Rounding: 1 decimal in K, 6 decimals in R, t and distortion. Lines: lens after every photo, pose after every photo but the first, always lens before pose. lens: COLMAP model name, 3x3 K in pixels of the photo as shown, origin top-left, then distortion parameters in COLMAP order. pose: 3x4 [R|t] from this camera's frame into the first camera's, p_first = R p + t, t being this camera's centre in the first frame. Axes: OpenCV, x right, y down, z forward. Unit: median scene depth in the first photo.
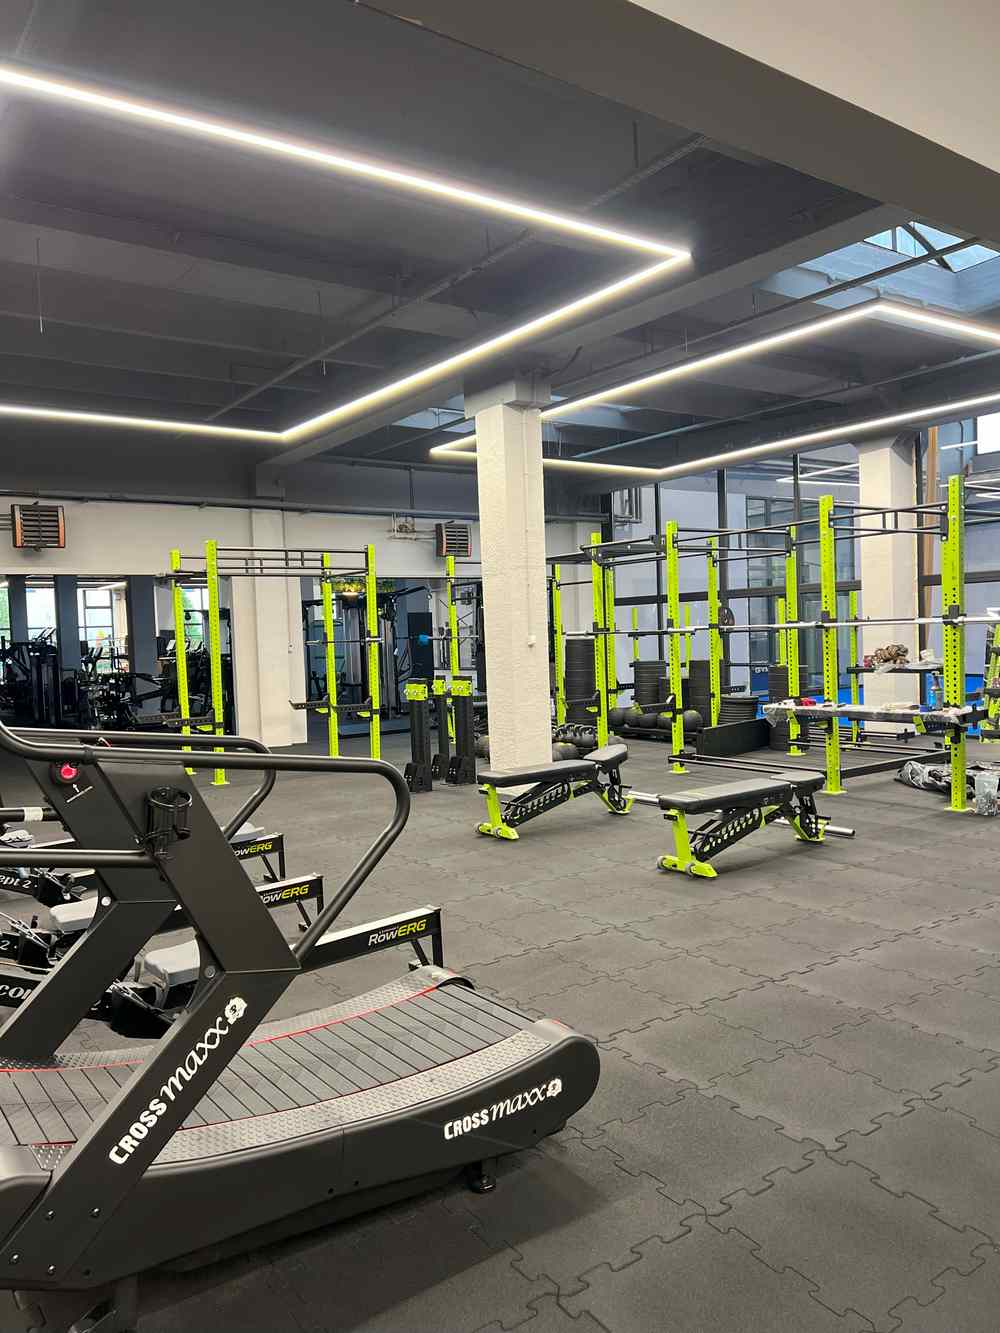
lens RADIAL K [[999.5, 0, 497.7], [0, 999.5, 670.8], [0, 0, 1]] dist [0.045824, -0.051403]
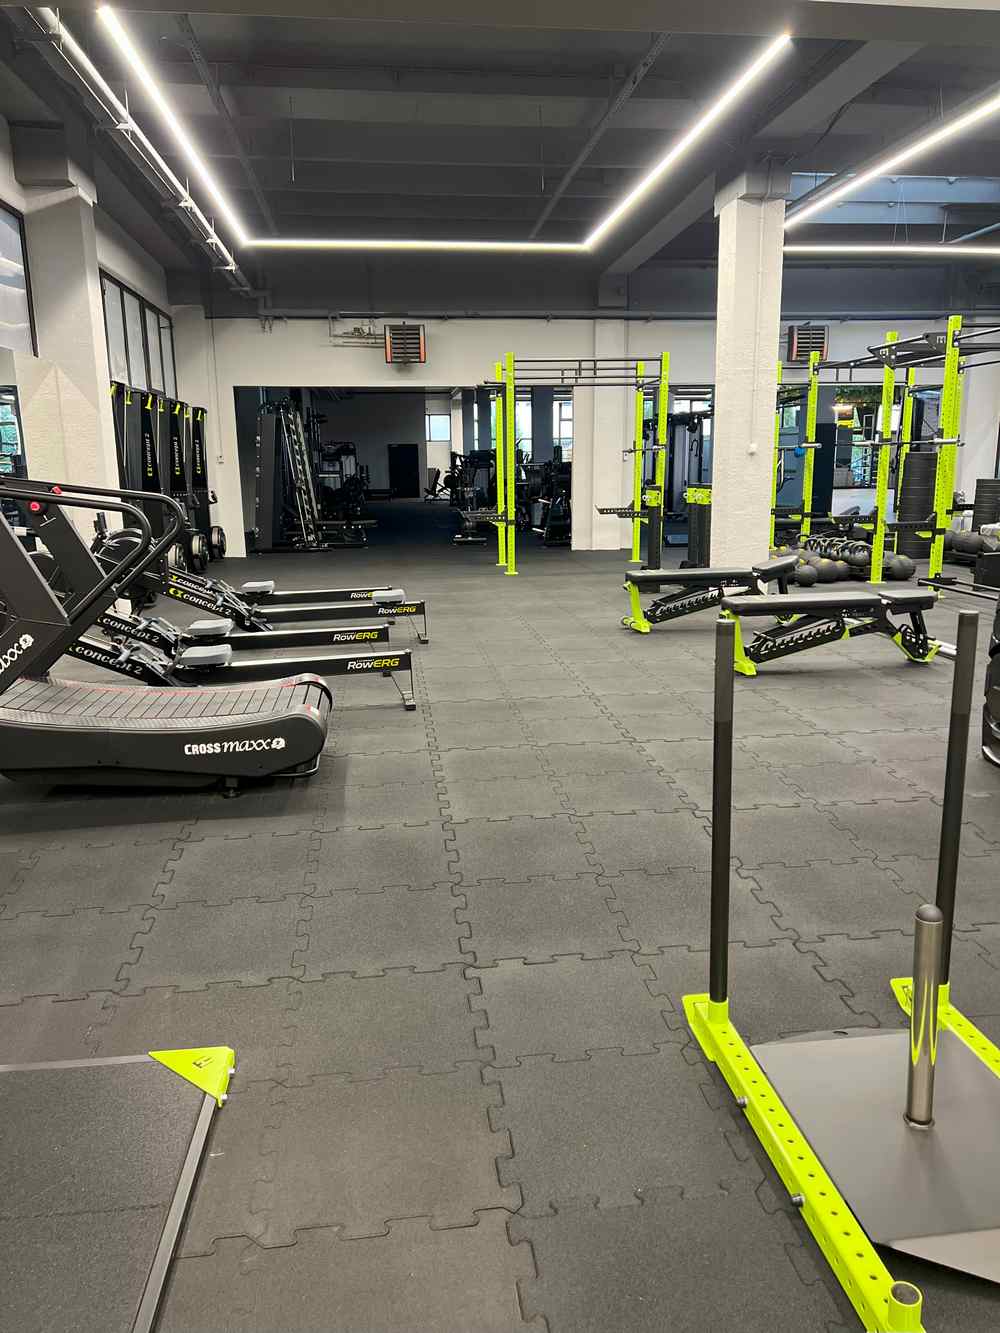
lens RADIAL K [[999.5, 0, 491.2], [0, 999.5, 672.1], [0, 0, 1]] dist [0.045824, -0.051403]
pose [[0.877325, 0.123277, -0.463792, 0.271288], [-0.037519, 0.981104, 0.189808, 0.007268], [0.478427, -0.149122, 0.865373, -0.025115]]
